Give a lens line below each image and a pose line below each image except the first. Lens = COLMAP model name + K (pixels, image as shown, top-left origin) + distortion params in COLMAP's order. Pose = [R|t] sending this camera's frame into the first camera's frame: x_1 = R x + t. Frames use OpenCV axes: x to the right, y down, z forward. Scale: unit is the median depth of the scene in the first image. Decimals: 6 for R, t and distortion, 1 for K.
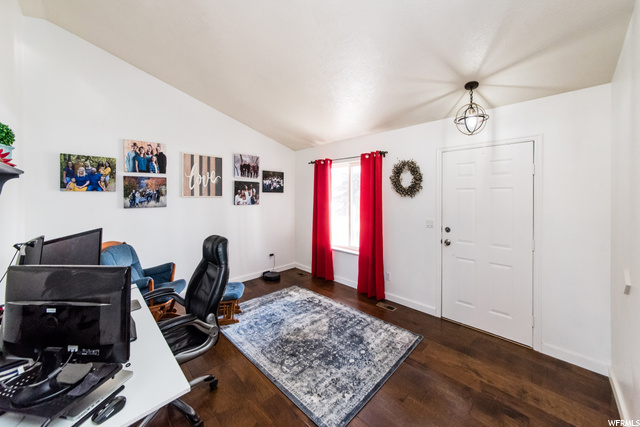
lens RADIAL K [[232.9, 0, 308.8], [0, 232.9, 199.1], [0, 0, 1]] dist [0.012700, 0.000109]
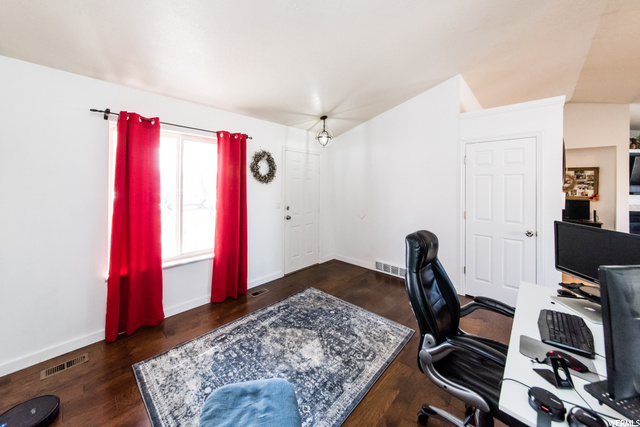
lens RADIAL K [[232.9, 0, 318.2], [0, 232.9, 182.1], [0, 0, 1]] dist [0.012700, 0.000109]
pose [[-0.045965, 0.011118, 0.998881, -0.710927], [0.004467, 0.999930, -0.010924, -0.003959], [-0.998933, 0.003960, -0.046011, 0.820226]]
